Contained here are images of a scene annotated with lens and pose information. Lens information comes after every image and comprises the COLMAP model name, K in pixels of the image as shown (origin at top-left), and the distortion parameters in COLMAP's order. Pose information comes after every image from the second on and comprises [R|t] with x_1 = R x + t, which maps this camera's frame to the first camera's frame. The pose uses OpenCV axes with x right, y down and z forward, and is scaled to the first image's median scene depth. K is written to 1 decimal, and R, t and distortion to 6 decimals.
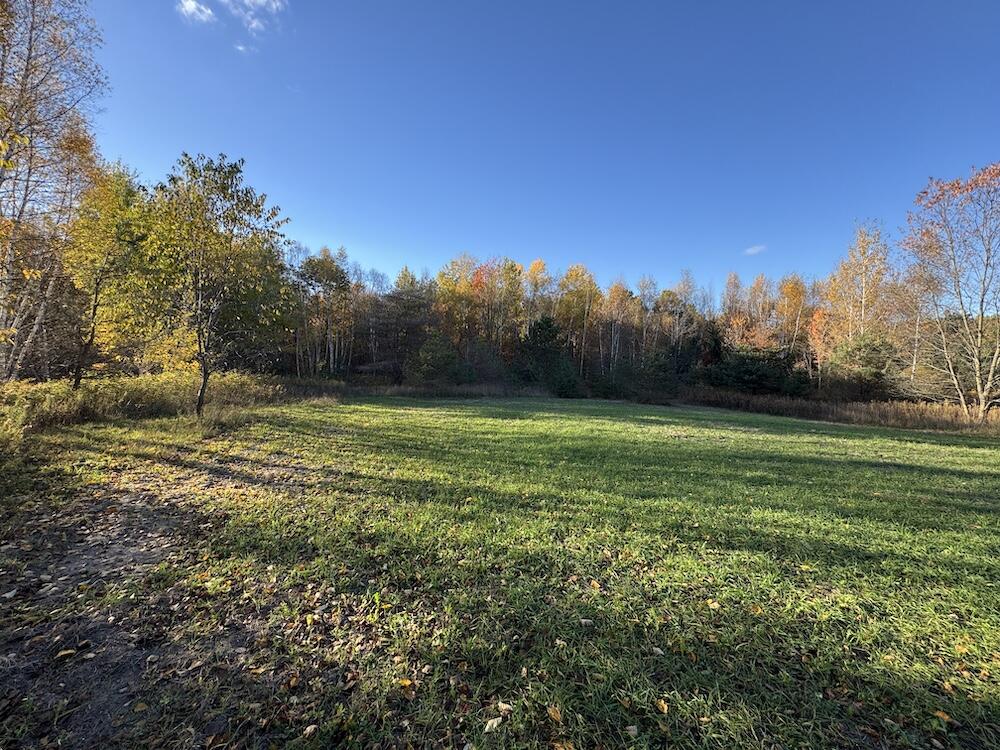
lens RADIAL K [[399.9, 0, 497.0], [0, 399.9, 369.0], [0, 0, 1]] dist [-0.000520, -0.000024]
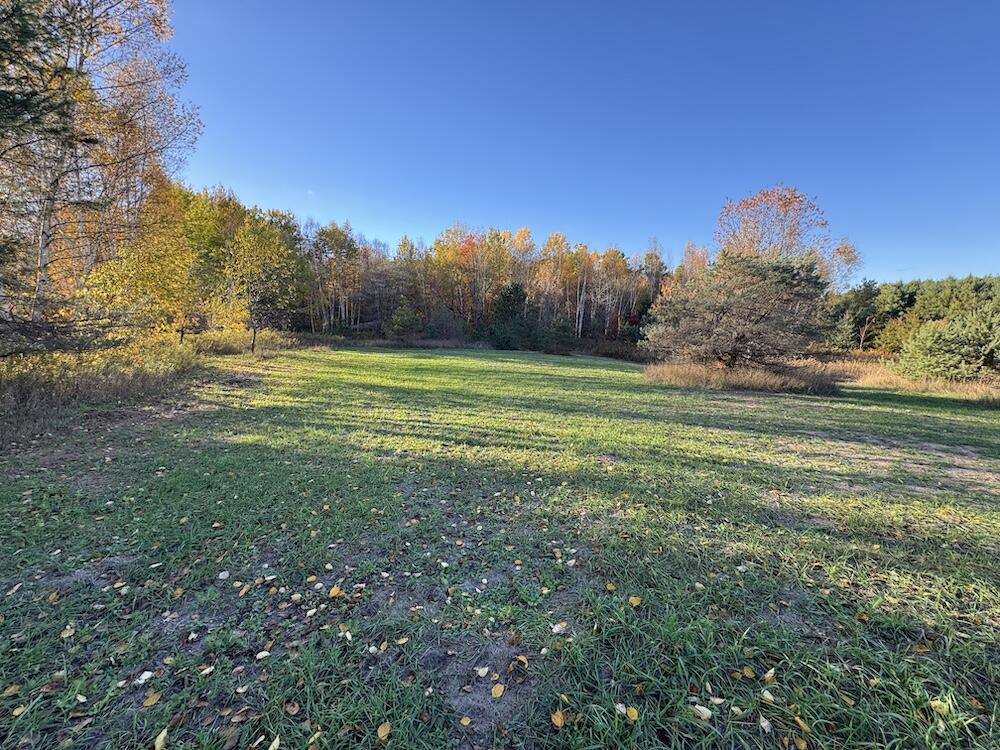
lens RADIAL K [[399.9, 0, 503.9], [0, 399.9, 381.7], [0, 0, 1]] dist [-0.000520, -0.000024]
pose [[0.998776, 0.014449, -0.047303, 0.173742], [-0.007575, 0.989781, 0.142392, -0.010584], [0.048877, -0.141859, 0.988679, -0.267601]]
